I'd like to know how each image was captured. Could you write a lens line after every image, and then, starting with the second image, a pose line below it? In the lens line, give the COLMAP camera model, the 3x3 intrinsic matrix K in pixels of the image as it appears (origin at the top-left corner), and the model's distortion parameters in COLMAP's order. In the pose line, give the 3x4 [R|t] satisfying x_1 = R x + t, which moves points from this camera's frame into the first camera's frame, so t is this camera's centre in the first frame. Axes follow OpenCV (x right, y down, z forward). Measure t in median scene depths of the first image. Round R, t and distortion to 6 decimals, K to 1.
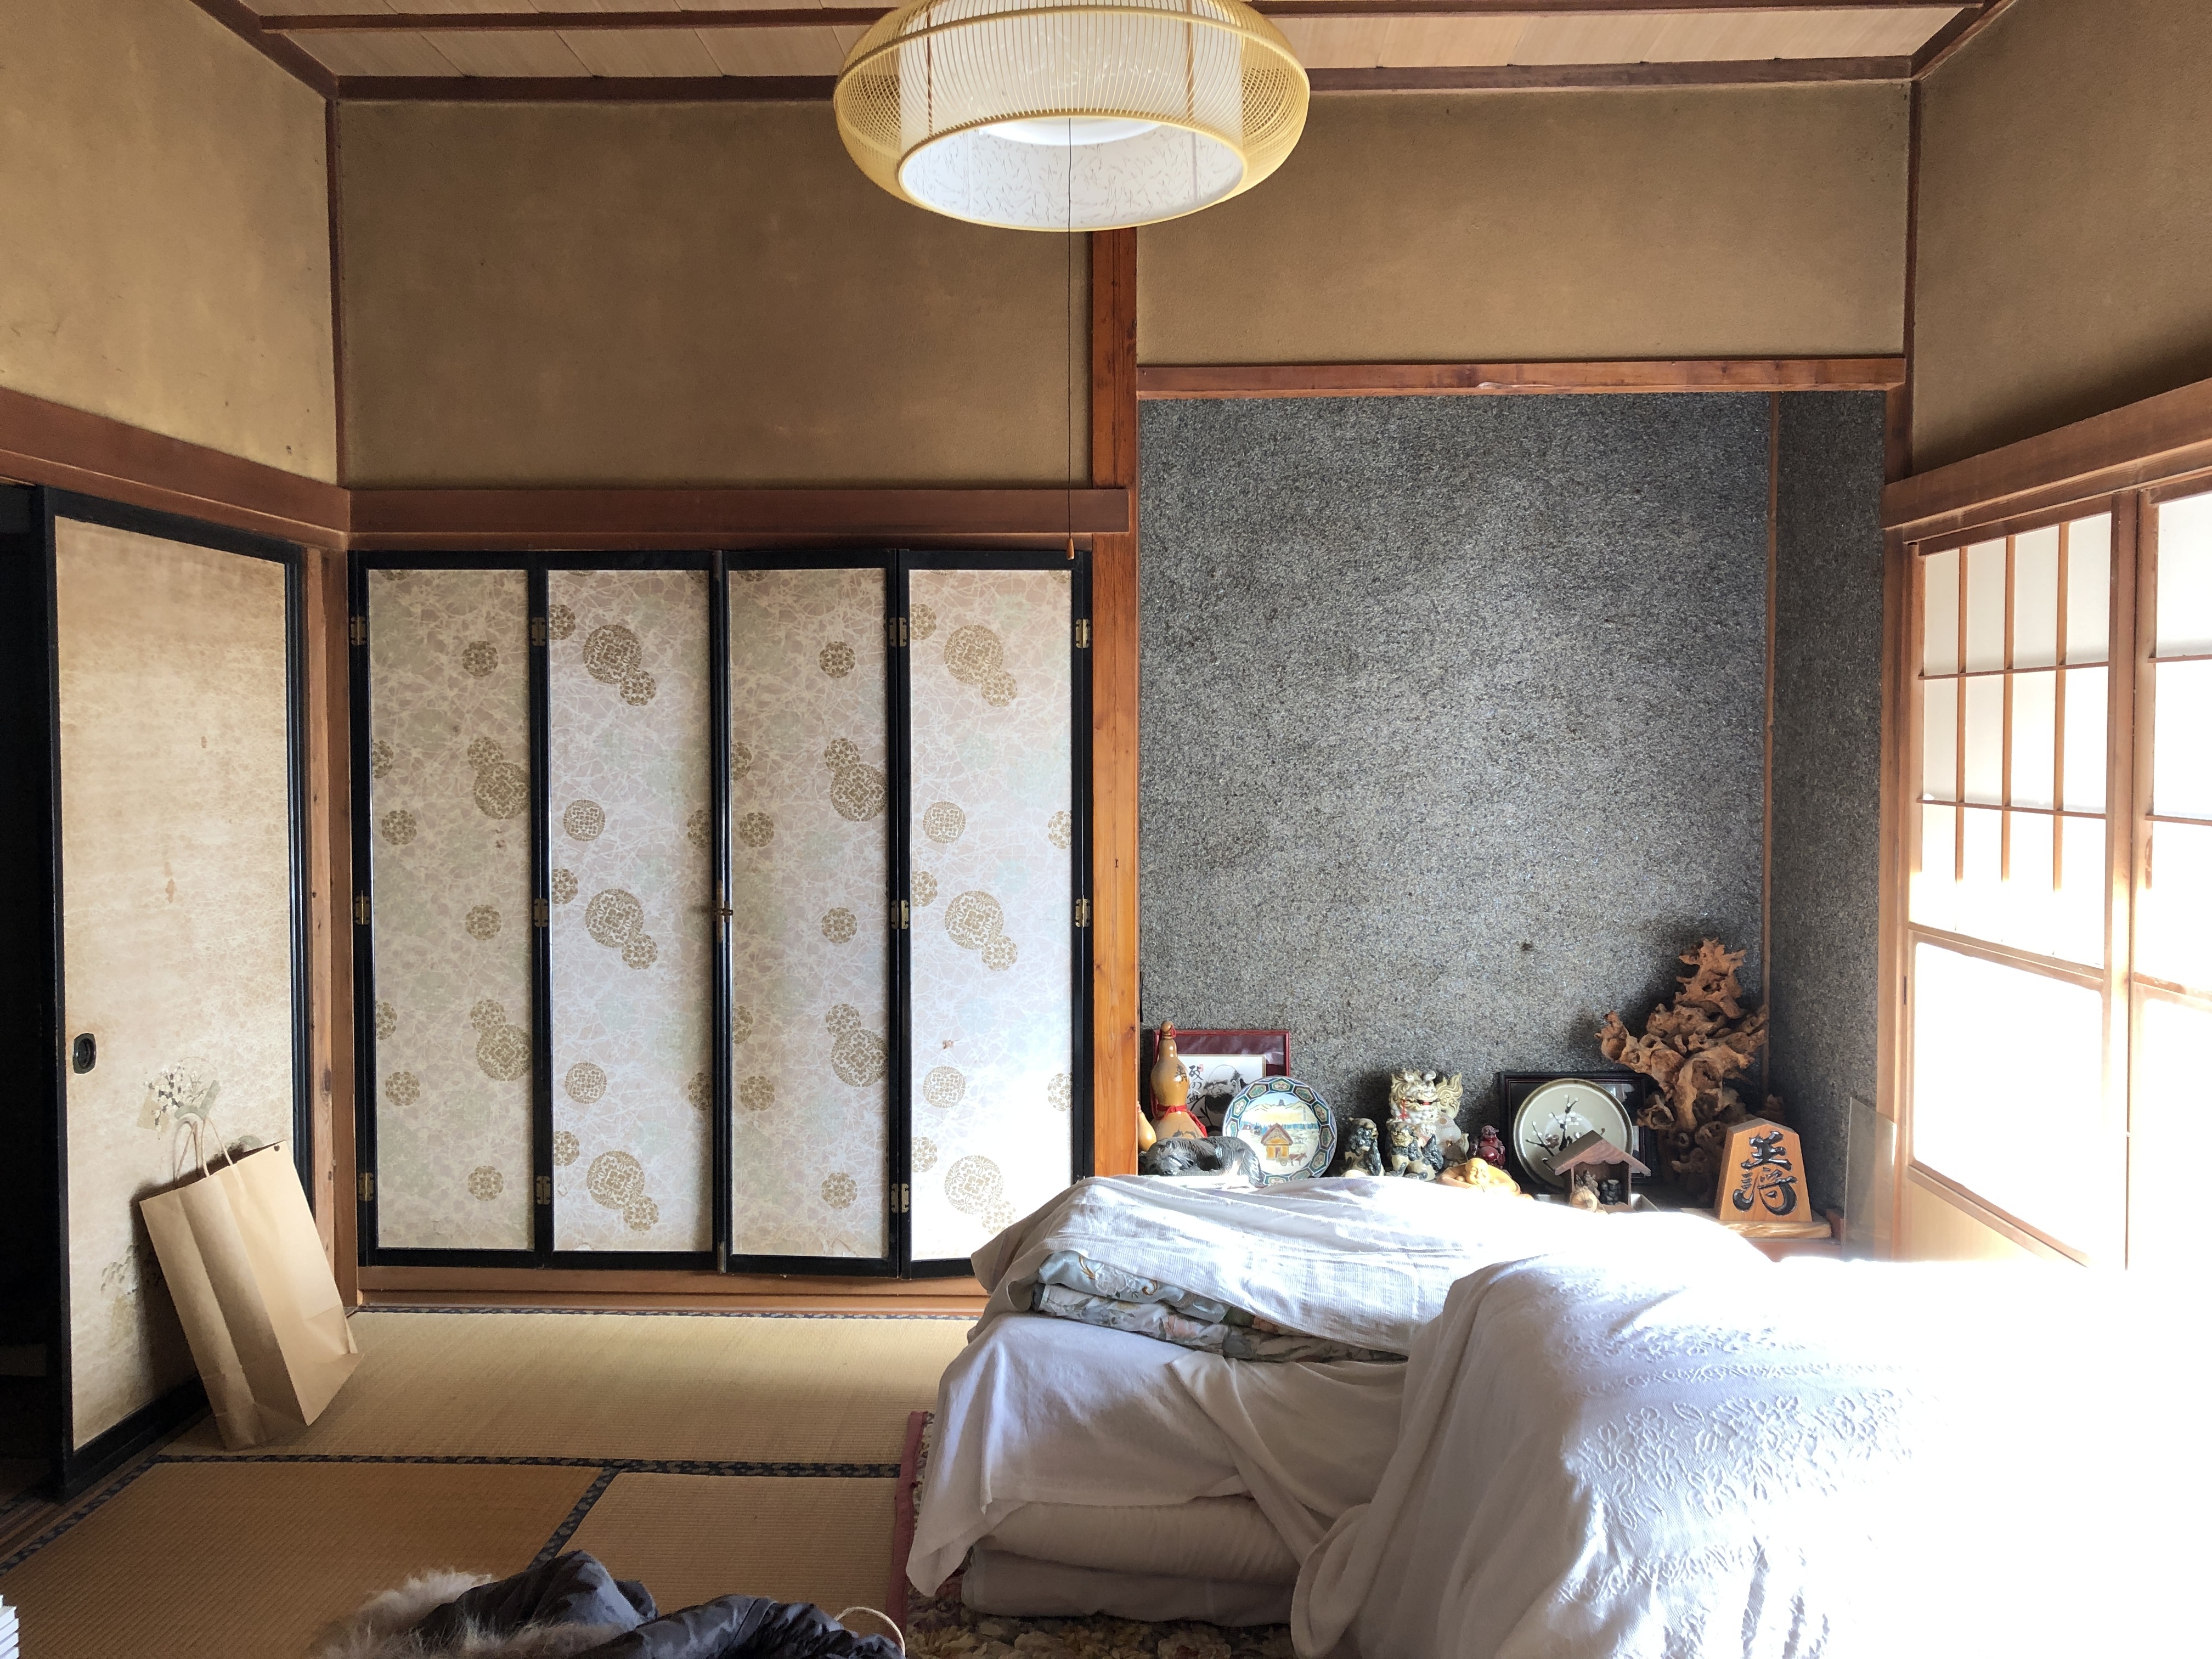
lens RADIAL K [[1775.9, 0, 1106.0], [0, 1775.9, 829.5], [0, 0, 1]] dist [0.177994, -0.001409]
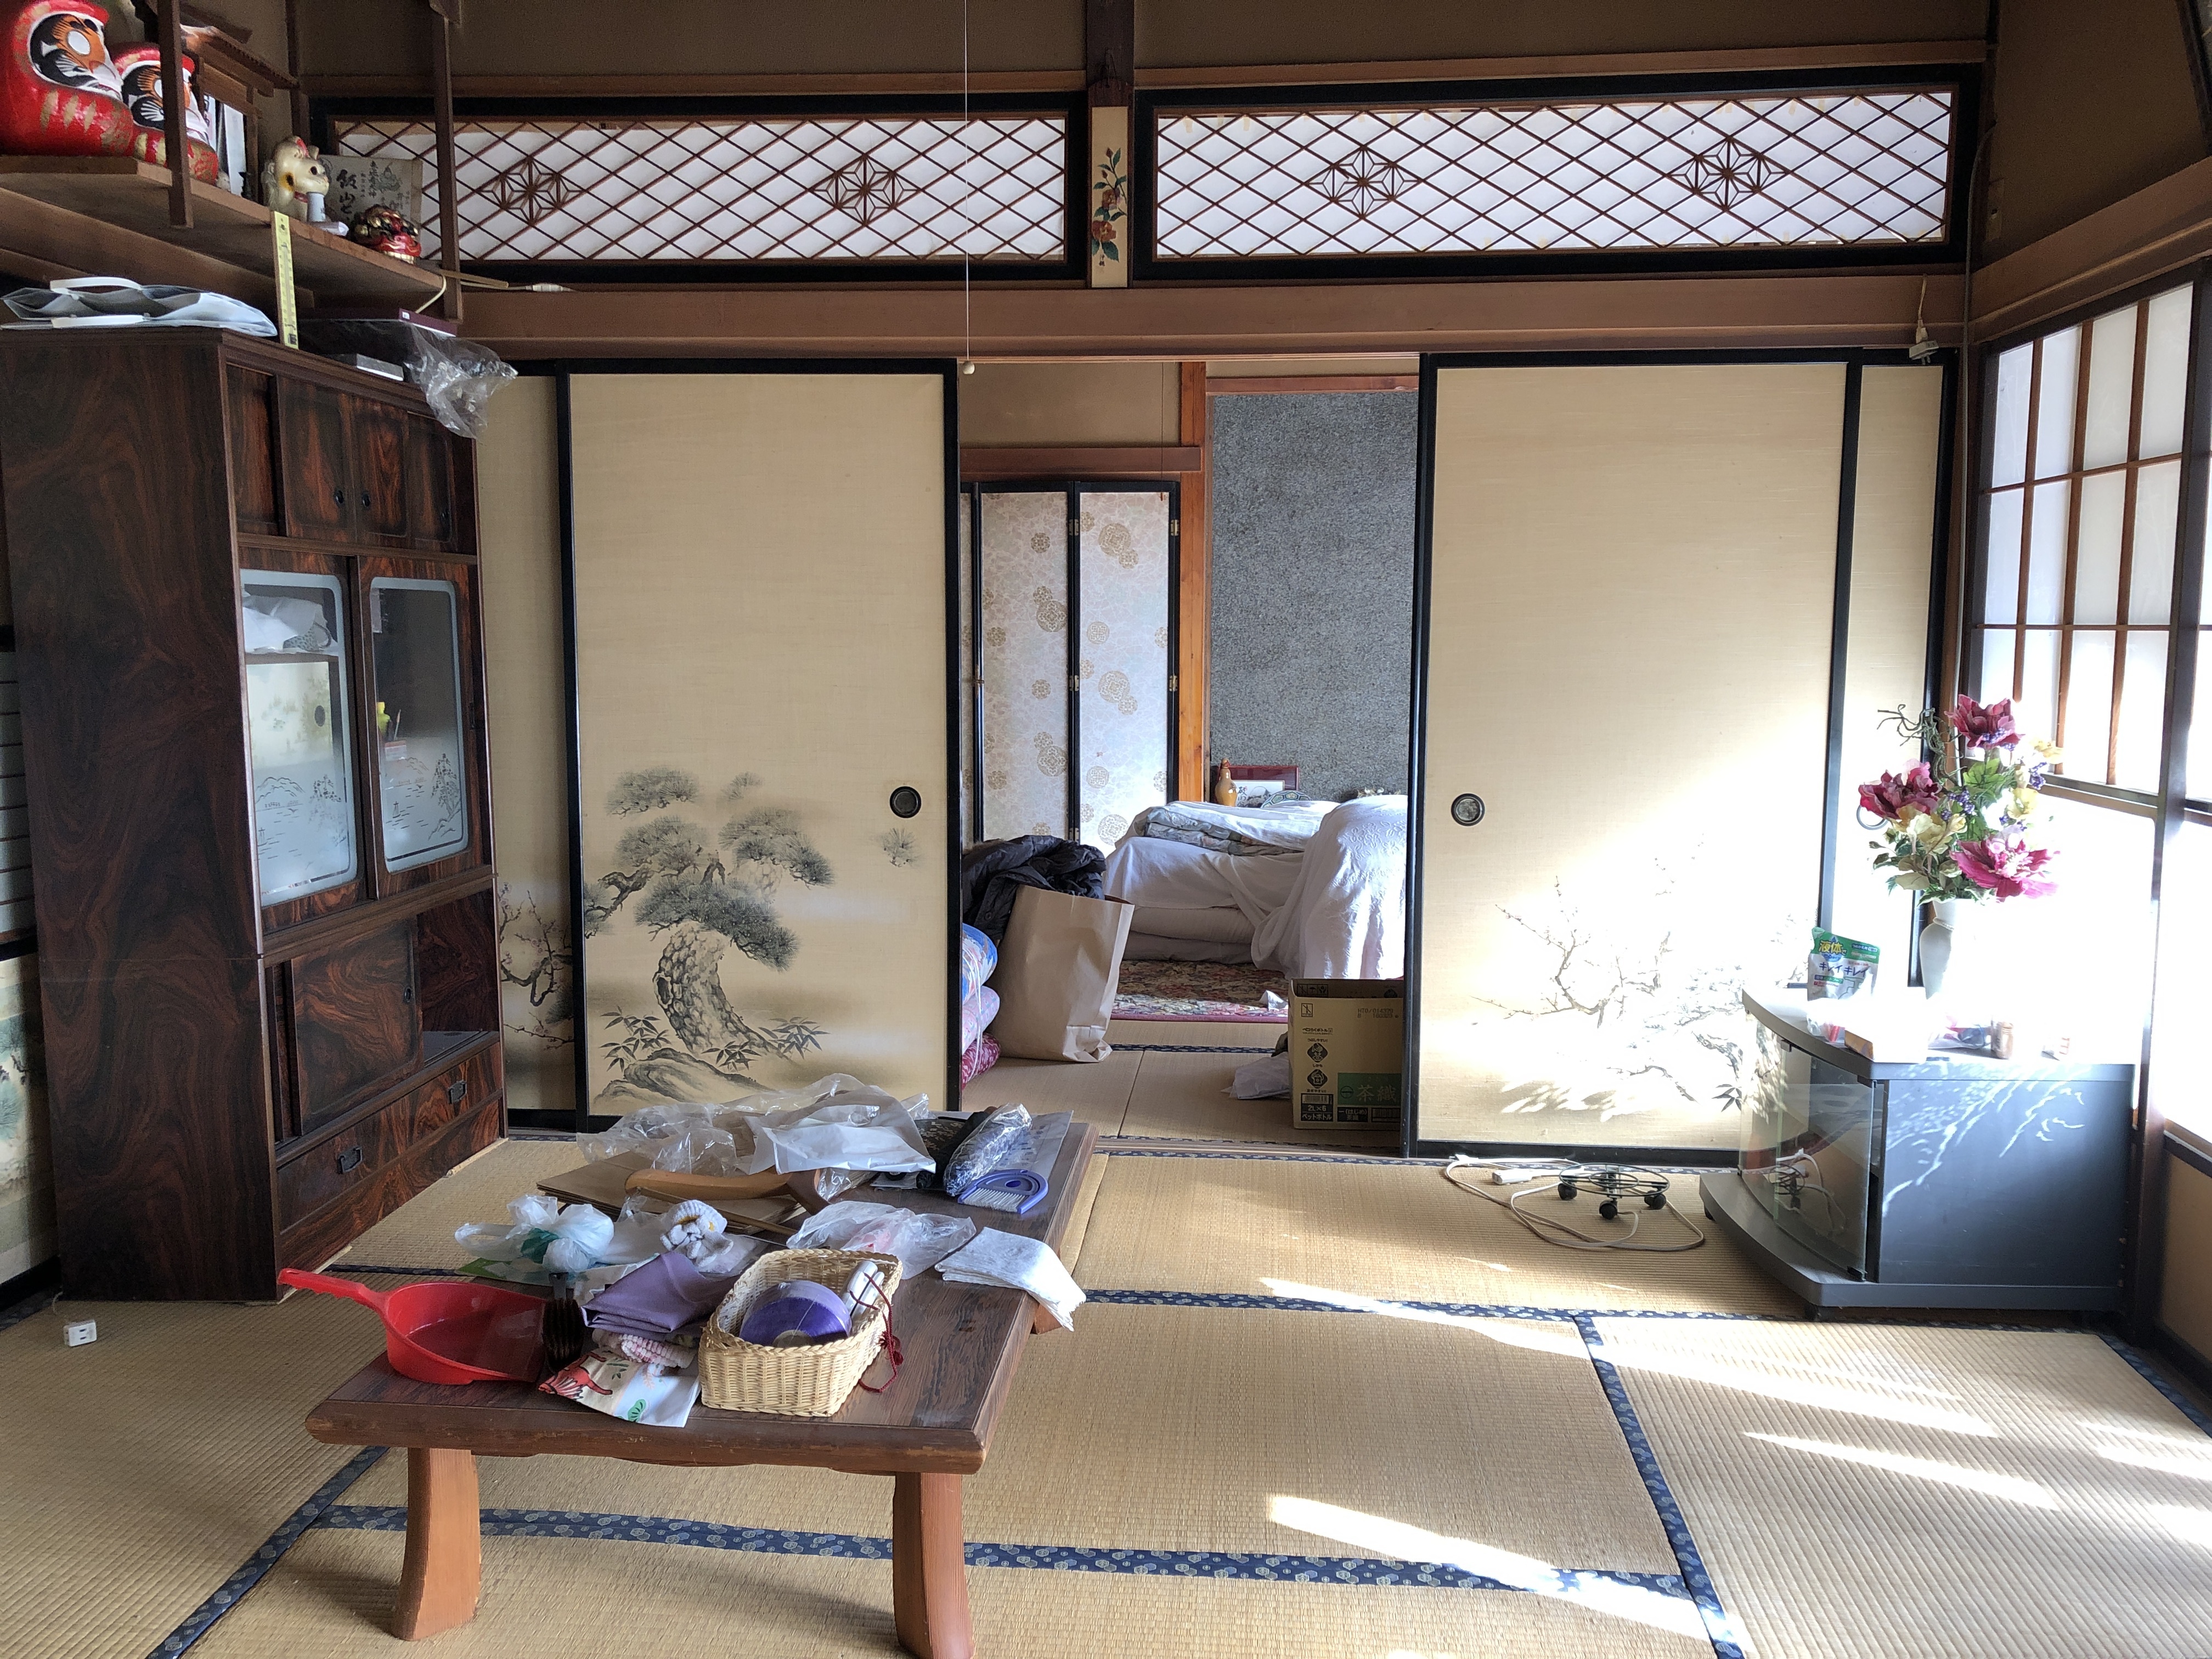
lens RADIAL K [[1775.9, 0, 1106.0], [0, 1775.9, 829.5], [0, 0, 1]] dist [0.177994, -0.001409]
pose [[0.997847, 0.009974, -0.064823, 0.037742], [-0.005719, 0.997836, 0.065500, 0.077598], [0.065336, -0.064988, 0.995745, -0.831724]]
